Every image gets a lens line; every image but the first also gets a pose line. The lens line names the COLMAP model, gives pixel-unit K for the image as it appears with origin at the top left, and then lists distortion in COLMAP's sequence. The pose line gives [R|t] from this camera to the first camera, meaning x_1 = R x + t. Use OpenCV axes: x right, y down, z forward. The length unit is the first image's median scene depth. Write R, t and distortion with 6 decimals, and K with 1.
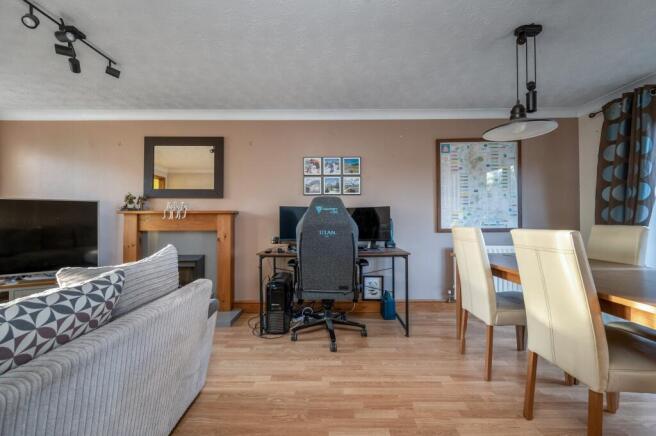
lens RADIAL K [[260.7, 0, 329.1], [0, 260.7, 220.7], [0, 0, 1]] dist [-0.003132, -0.000205]
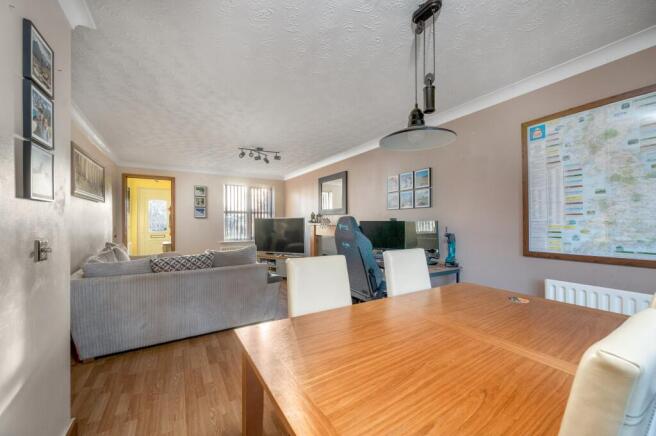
lens RADIAL K [[260.7, 0, 330.5], [0, 260.7, 218.7], [0, 0, 1]] dist [-0.003132, -0.000205]
pose [[0.520039, -0.007143, -0.854113, 0.745000], [0.002063, 0.999973, -0.007107, -0.051407], [0.854140, 0.001934, 0.520039, 0.193148]]
